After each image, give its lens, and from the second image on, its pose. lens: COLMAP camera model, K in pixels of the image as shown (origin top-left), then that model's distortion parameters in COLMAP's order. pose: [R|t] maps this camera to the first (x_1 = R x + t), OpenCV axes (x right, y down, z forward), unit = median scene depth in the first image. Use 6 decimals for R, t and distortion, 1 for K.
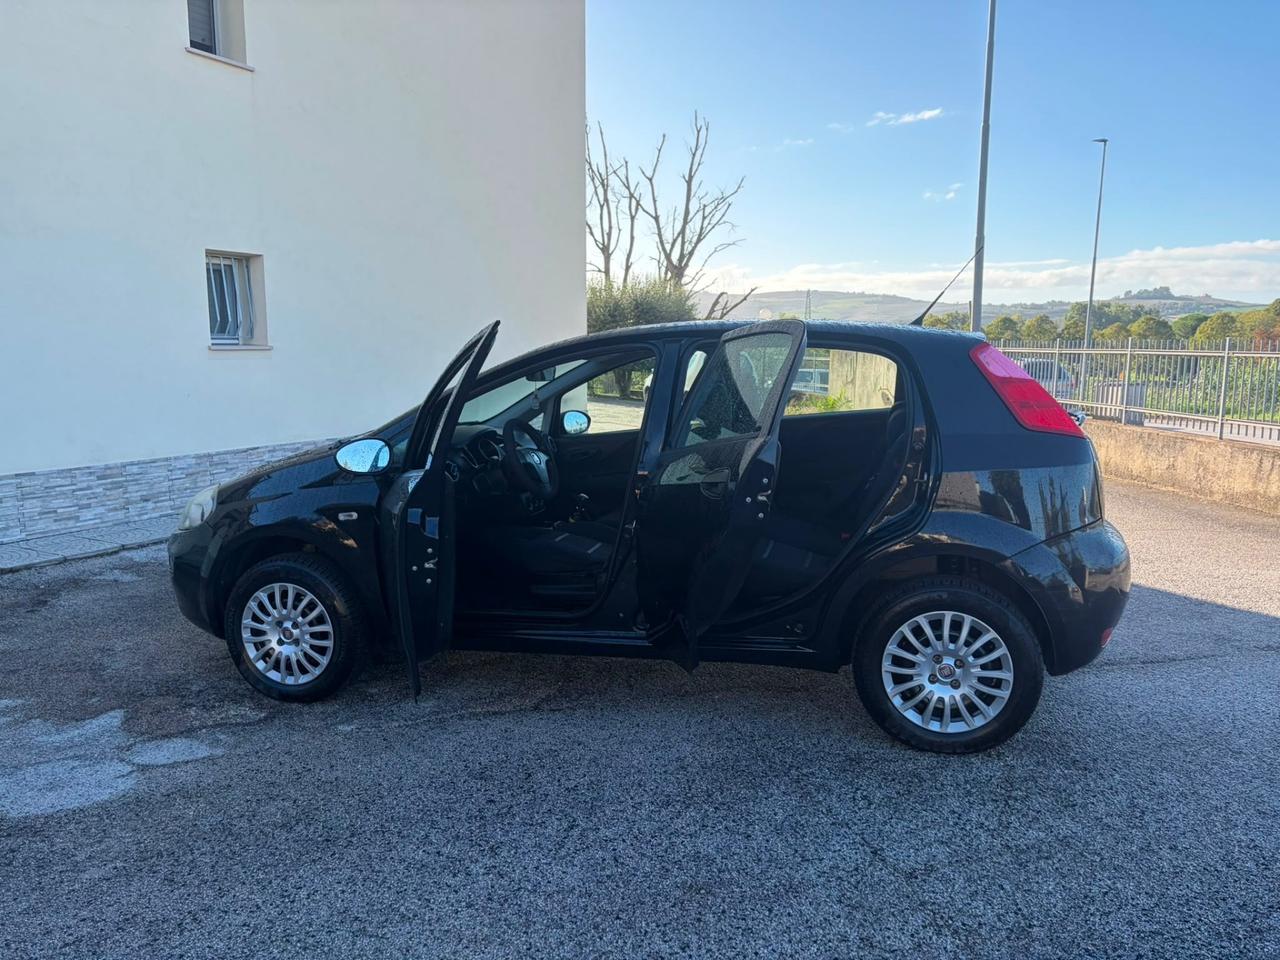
lens RADIAL K [[963.9, 0, 637.3], [0, 963.9, 489.9], [0, 0, 1]] dist [0.059133, -0.060264]
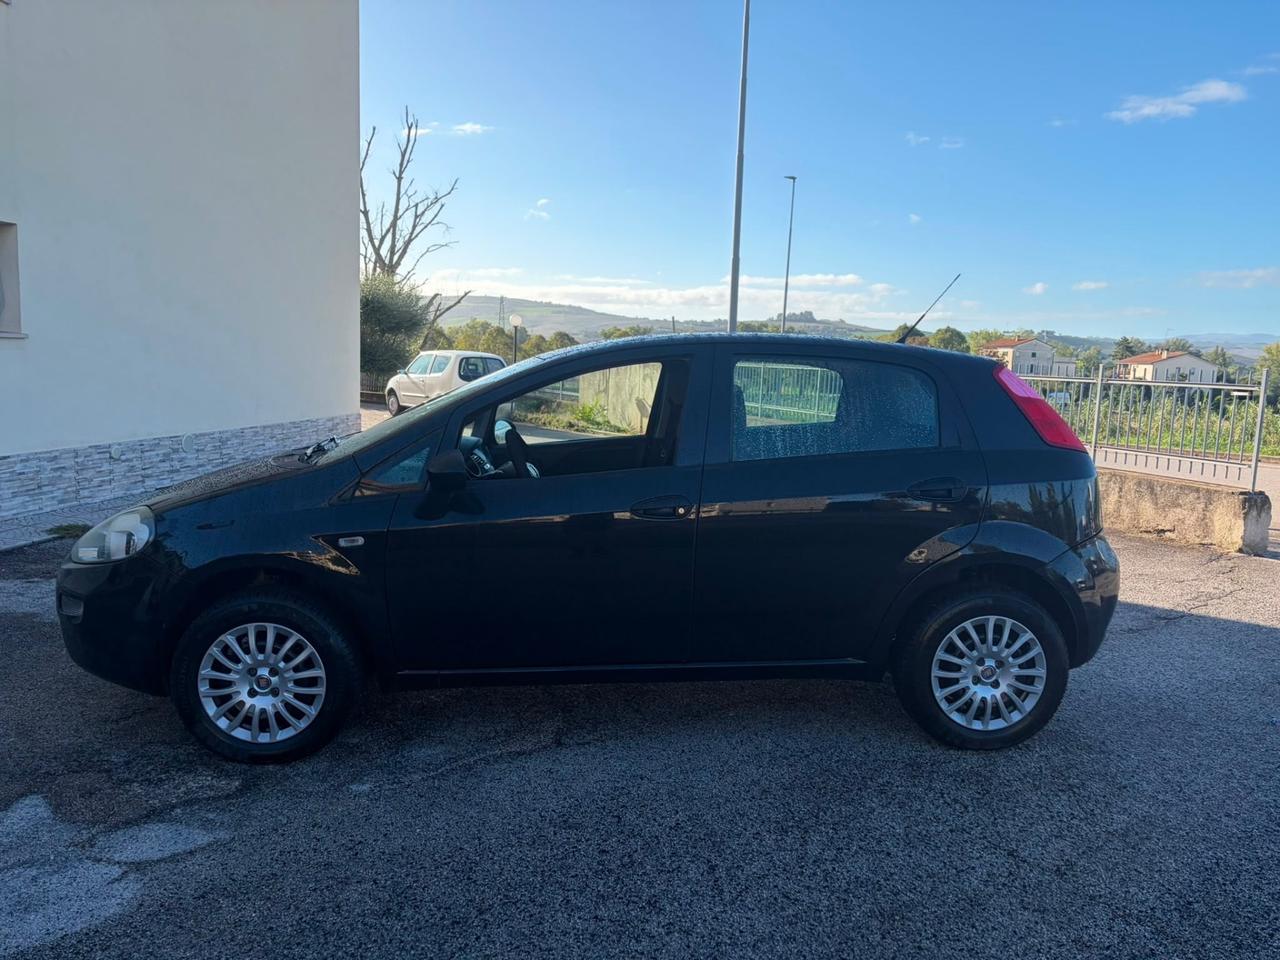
lens RADIAL K [[963.9, 0, 637.3], [0, 963.9, 489.9], [0, 0, 1]] dist [0.059133, -0.060264]
pose [[0.945977, -0.010600, 0.324062, -0.337611], [0.012565, 0.999913, -0.003971, -0.011466], [-0.323992, 0.007829, 0.946028, 0.103306]]
